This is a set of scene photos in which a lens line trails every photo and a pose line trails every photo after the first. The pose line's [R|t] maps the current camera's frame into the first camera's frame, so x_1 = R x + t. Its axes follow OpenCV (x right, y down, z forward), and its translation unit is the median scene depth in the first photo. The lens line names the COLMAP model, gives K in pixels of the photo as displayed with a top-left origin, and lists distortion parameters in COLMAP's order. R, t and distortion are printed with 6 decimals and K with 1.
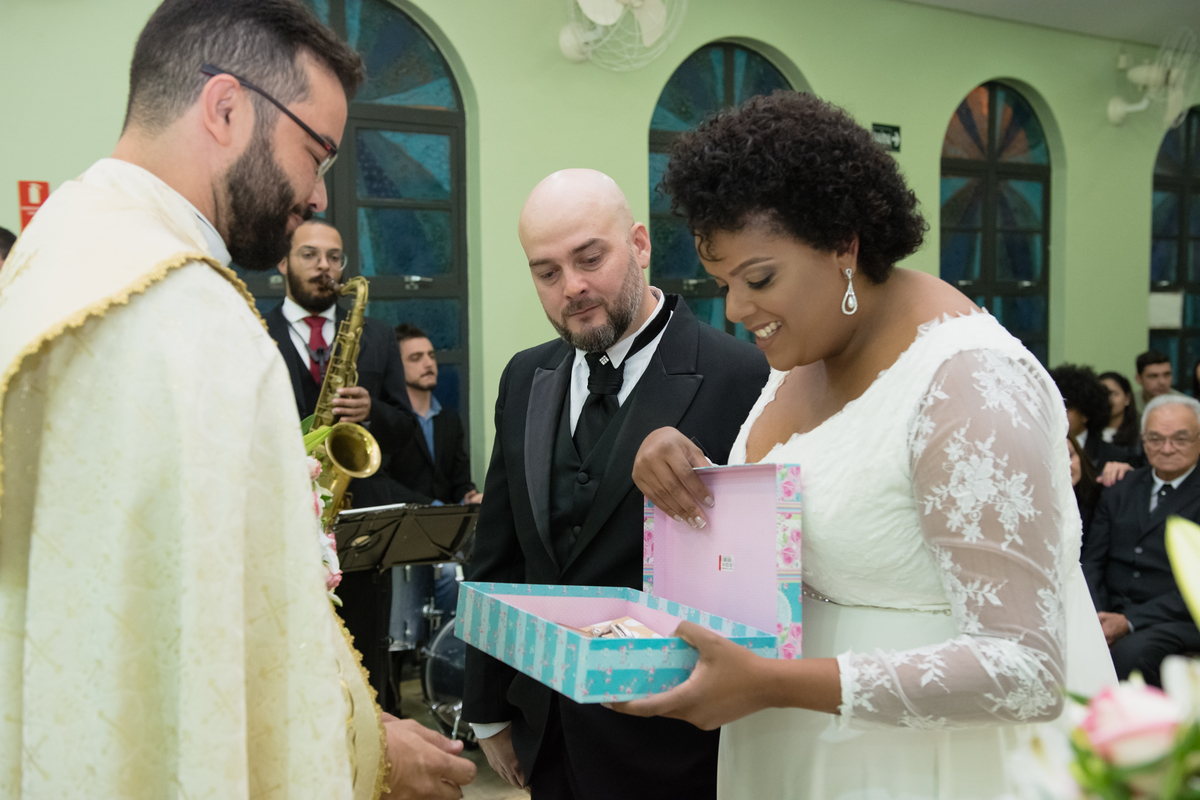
lens RADIAL K [[1344.1, 0, 600.4], [0, 1344.1, 400.7], [0, 0, 1]] dist [0.016213, 0.184291]
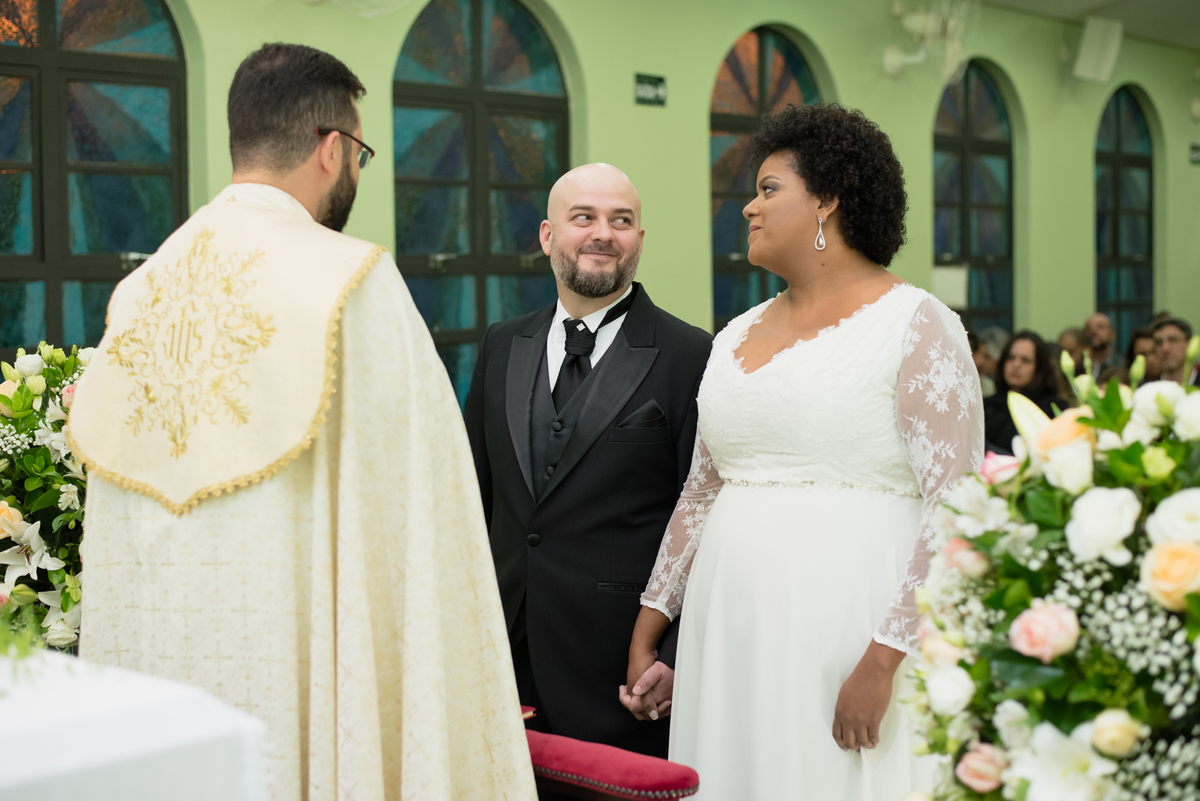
lens RADIAL K [[1776.5, 0, 599.5], [0, 1776.5, 399.1], [0, 0, 1]] dist [-0.058647, 0.020509]
pose [[0.978992, -0.020582, 0.202856, -0.067363], [0.021952, 0.999749, -0.004506, 0.009305], [-0.202712, 0.008864, 0.979198, -0.129723]]
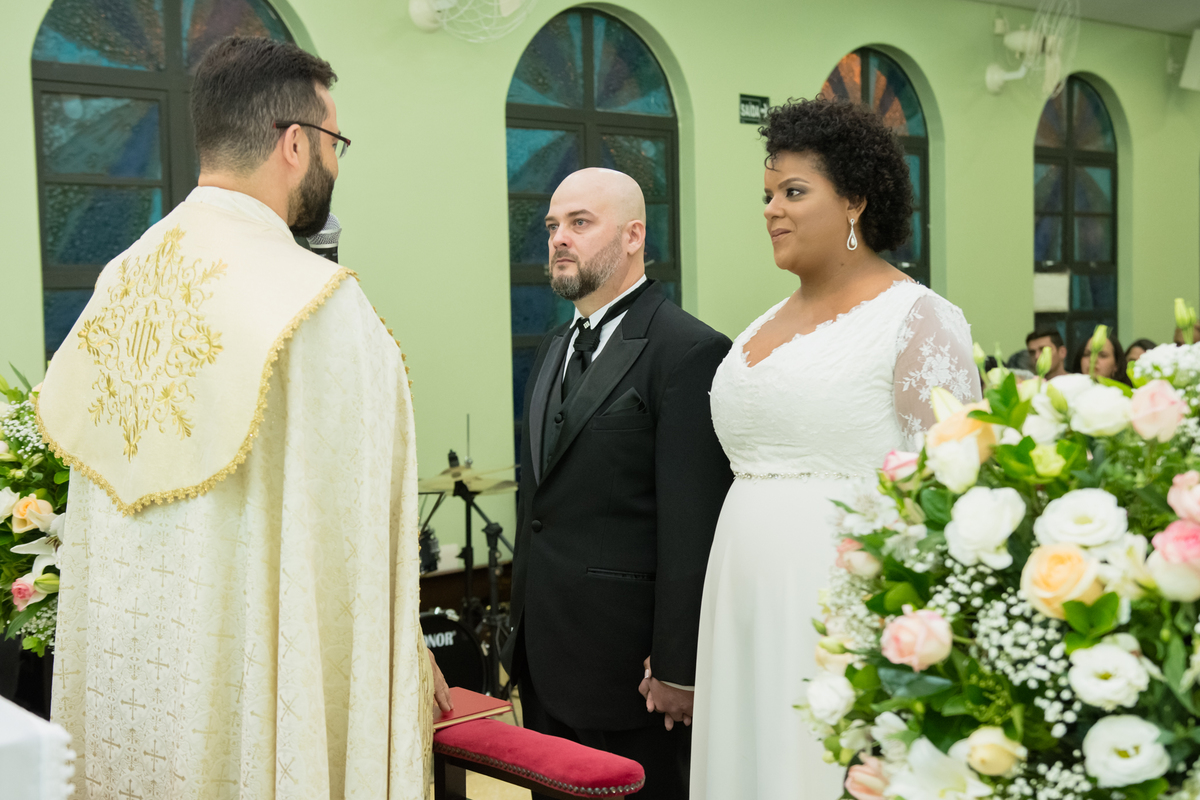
lens RADIAL K [[1601.3, 0, 612.3], [0, 1601.3, 401.5], [0, 0, 1]] dist [0.091572, 0.072662]
pose [[0.992588, -0.022072, 0.119507, -0.027622], [0.022754, 0.999732, -0.004344, 0.010739], [-0.119379, 0.007031, 0.992824, -0.107957]]
